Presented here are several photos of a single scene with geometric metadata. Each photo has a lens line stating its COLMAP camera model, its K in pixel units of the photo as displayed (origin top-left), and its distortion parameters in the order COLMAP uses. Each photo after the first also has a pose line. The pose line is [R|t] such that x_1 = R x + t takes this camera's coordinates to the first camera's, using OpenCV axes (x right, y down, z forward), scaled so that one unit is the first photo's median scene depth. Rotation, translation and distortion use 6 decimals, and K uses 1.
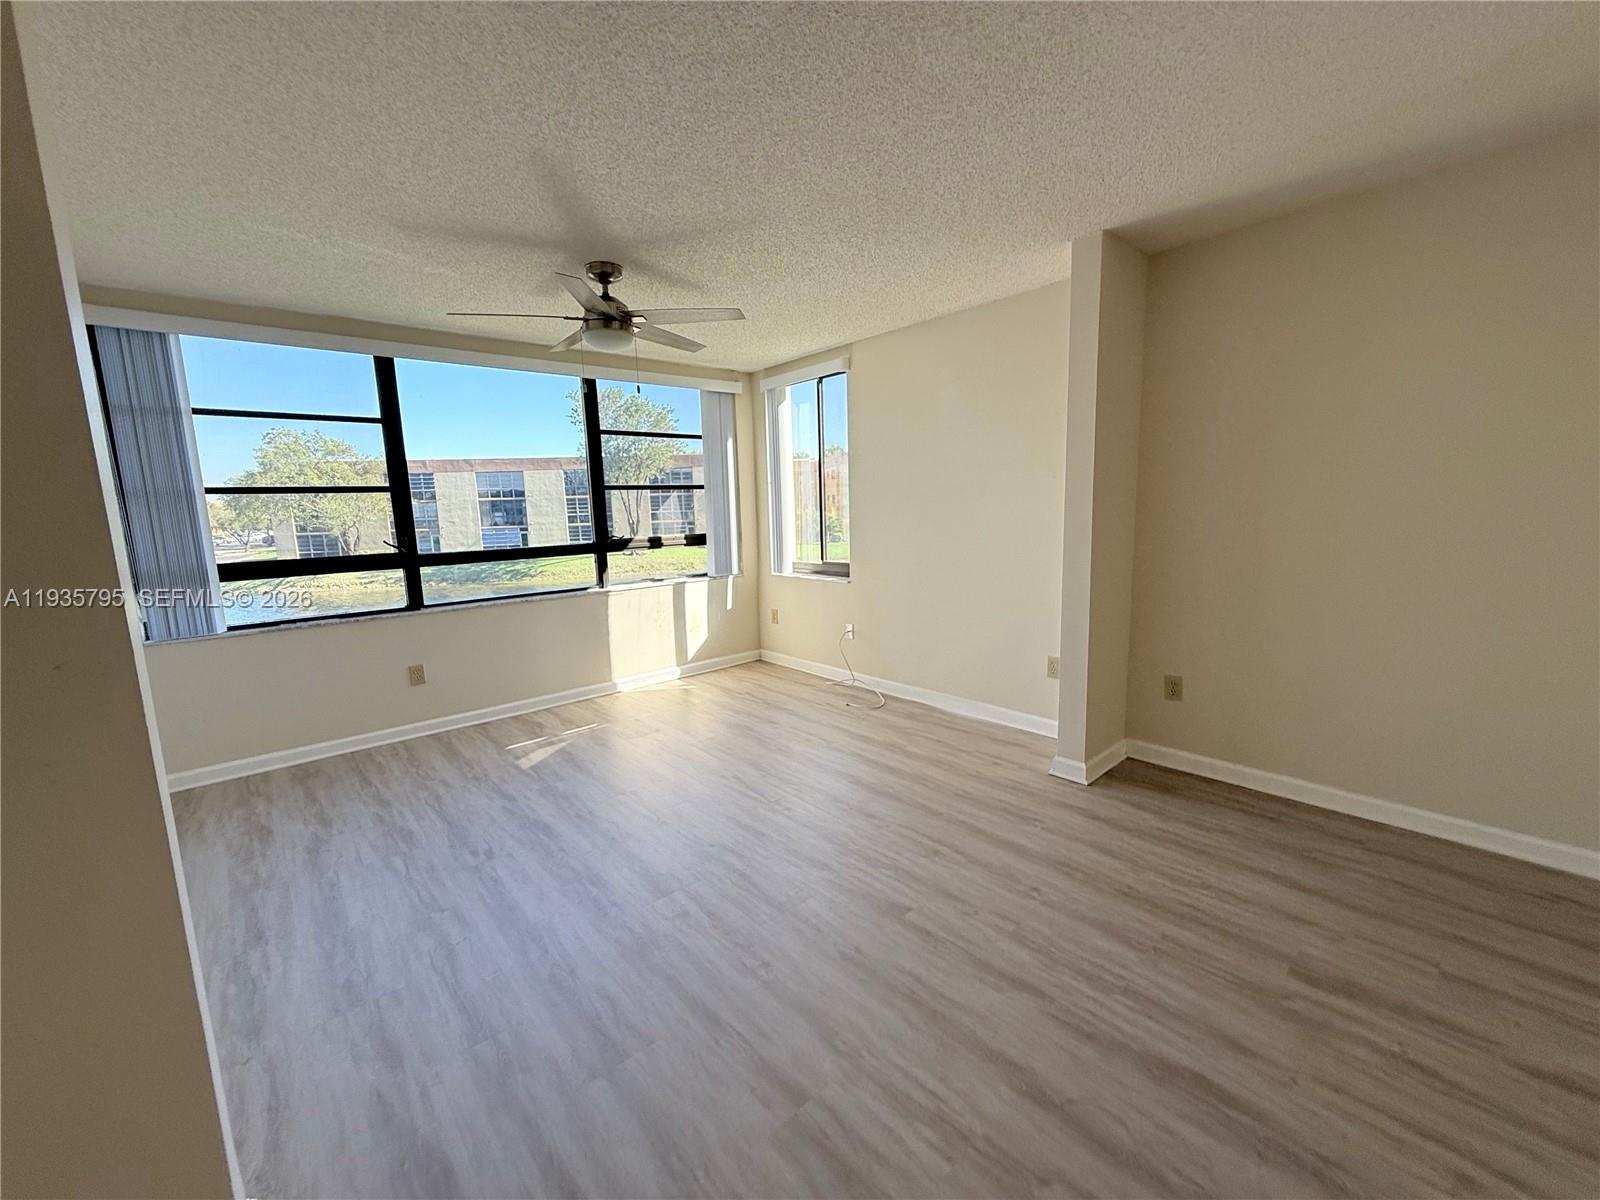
lens RADIAL K [[637.9, 0, 787.0], [0, 637.9, 595.5], [0, 0, 1]] dist [-0.001215, 0.000700]
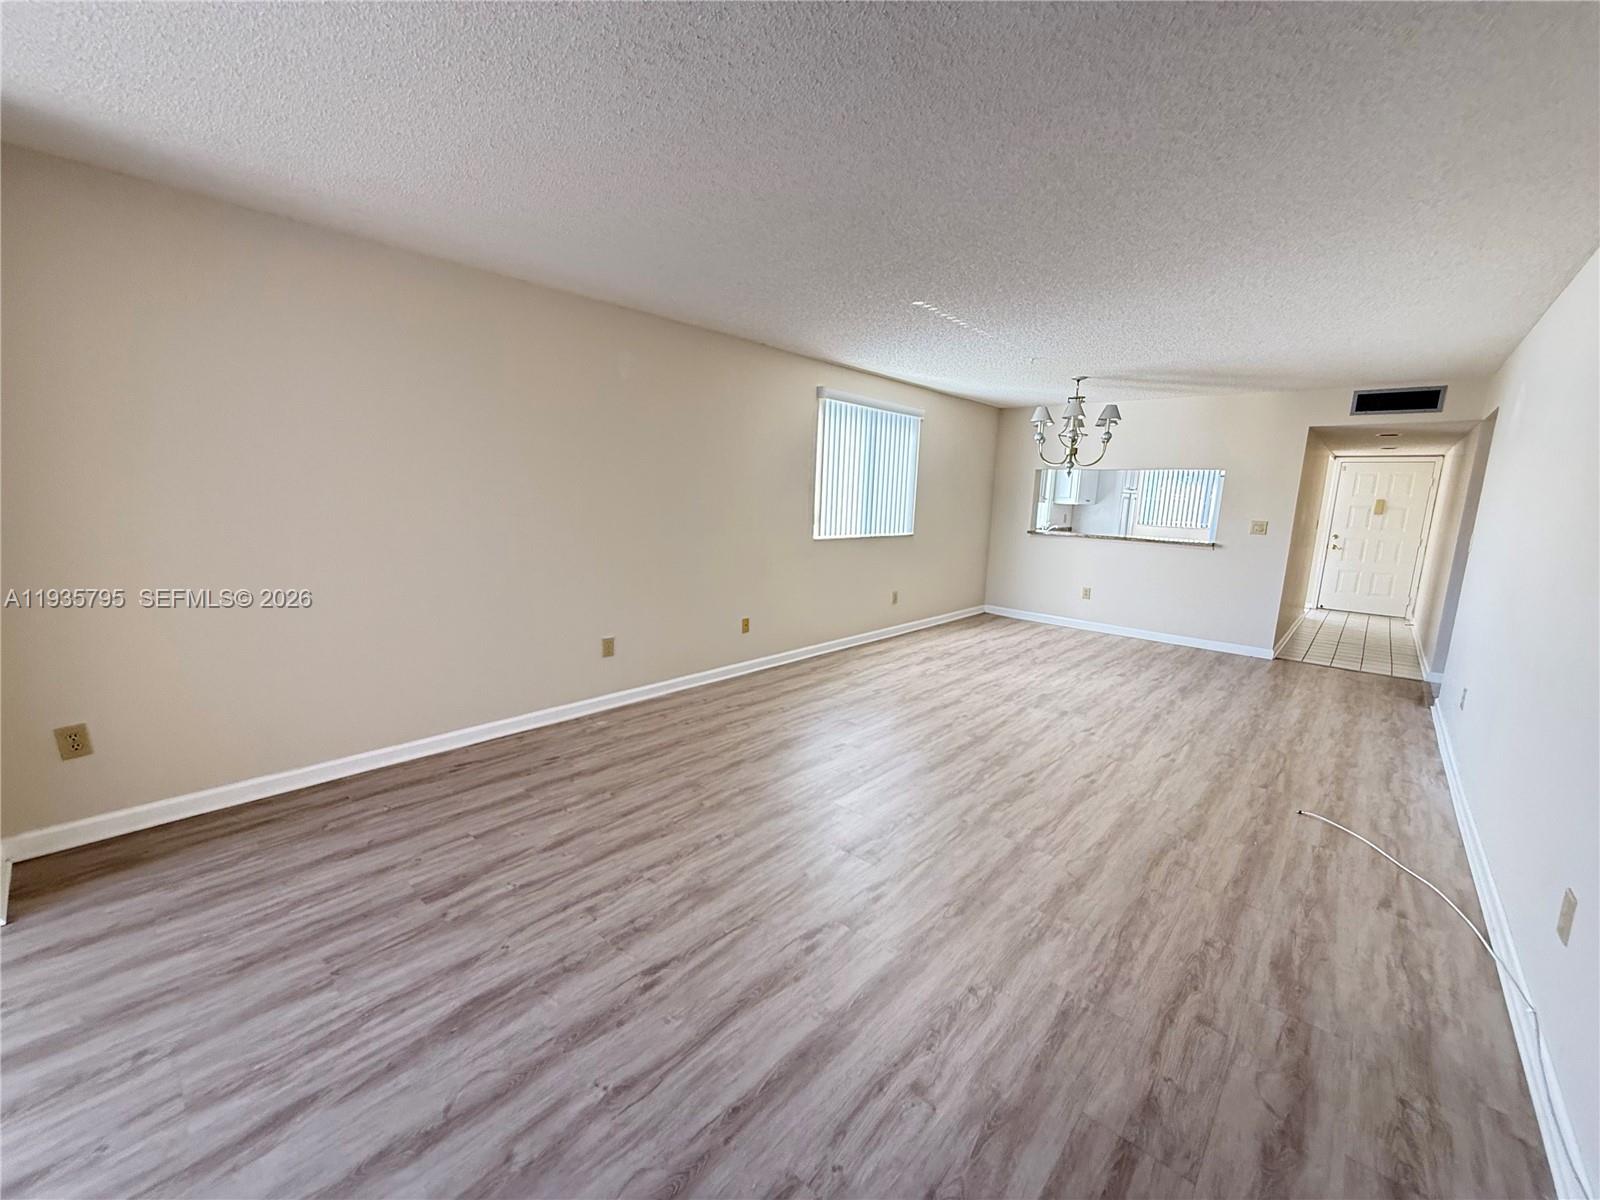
lens RADIAL K [[637.9, 0, 802.4], [0, 637.9, 601.8], [0, 0, 1]] dist [-0.001215, 0.000700]
pose [[-0.130960, -0.141496, 0.981238, -0.265863], [0.112976, 0.981185, 0.156566, -0.045648], [-0.984929, 0.131360, -0.112510, 0.242279]]
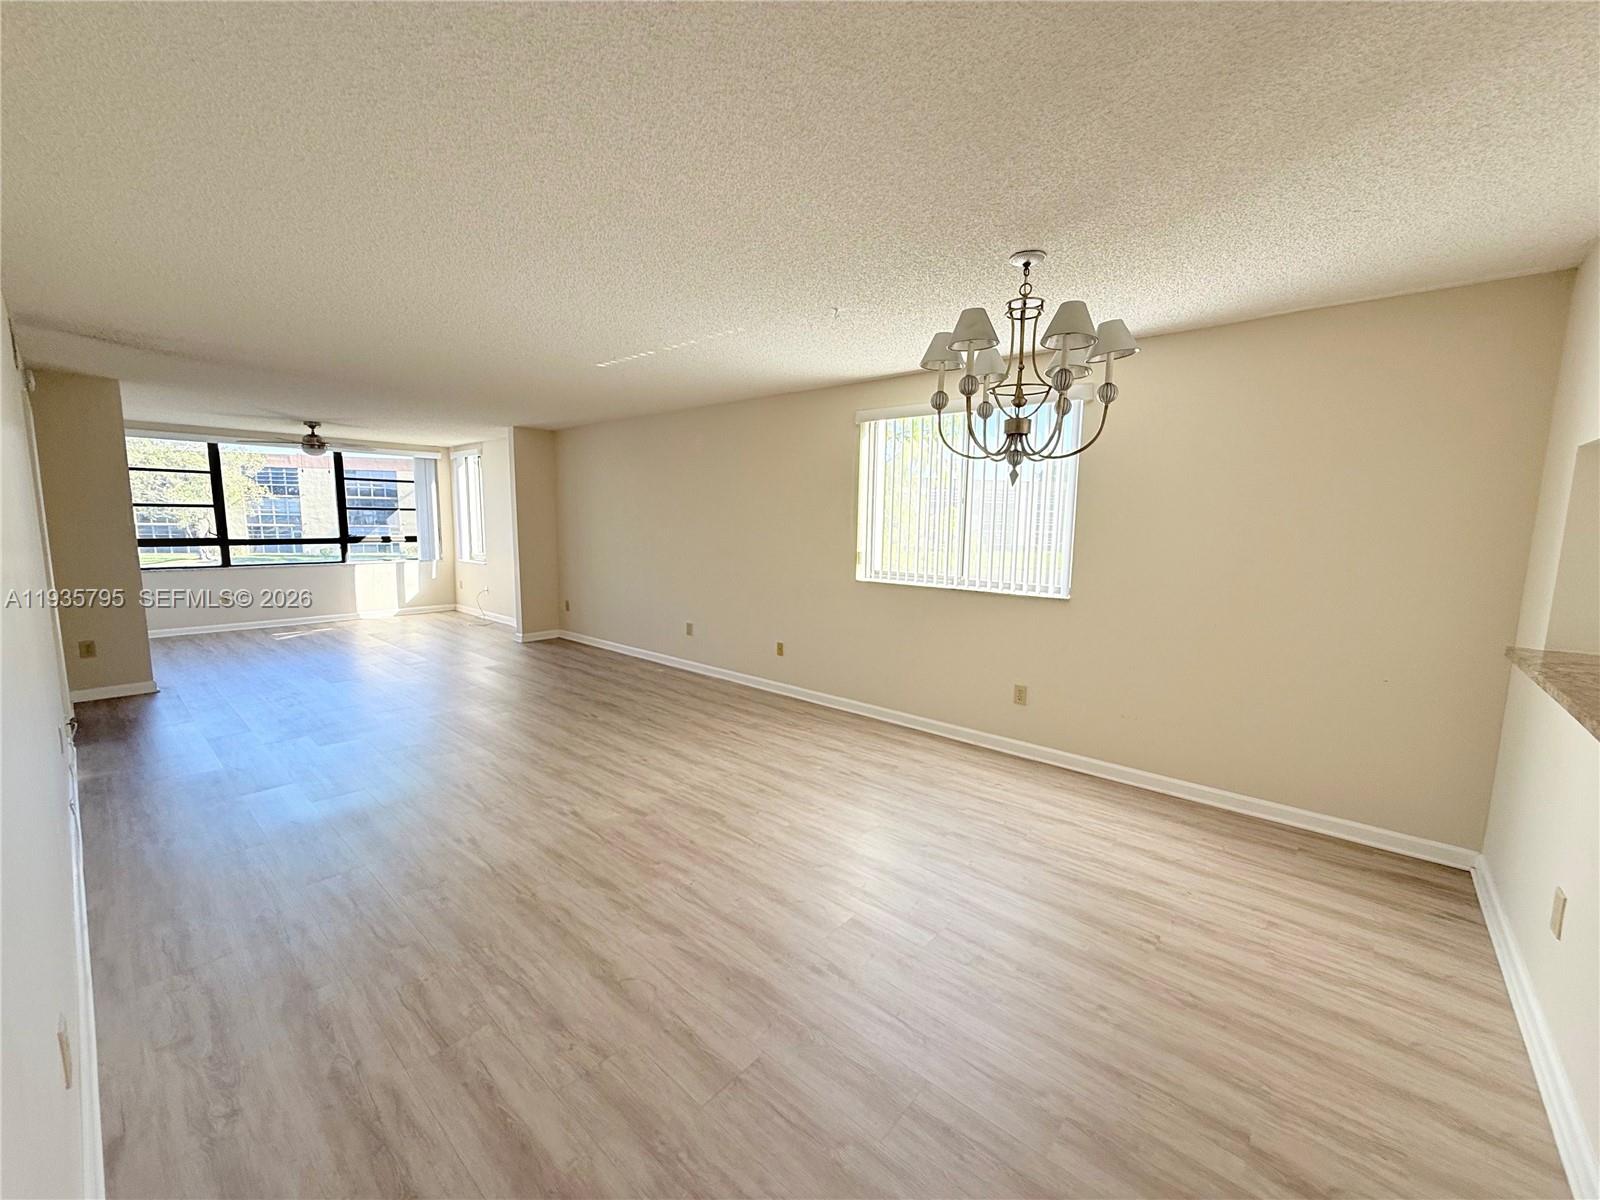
lens RADIAL K [[637.9, 0, 792.2], [0, 637.9, 611.5], [0, 0, 1]] dist [-0.001215, 0.000700]
pose [[0.988753, 0.026484, 0.147195, 0.956403], [-0.026976, 0.999635, 0.001345, 0.122698], [-0.147105, -0.005301, 0.989107, -1.352805]]
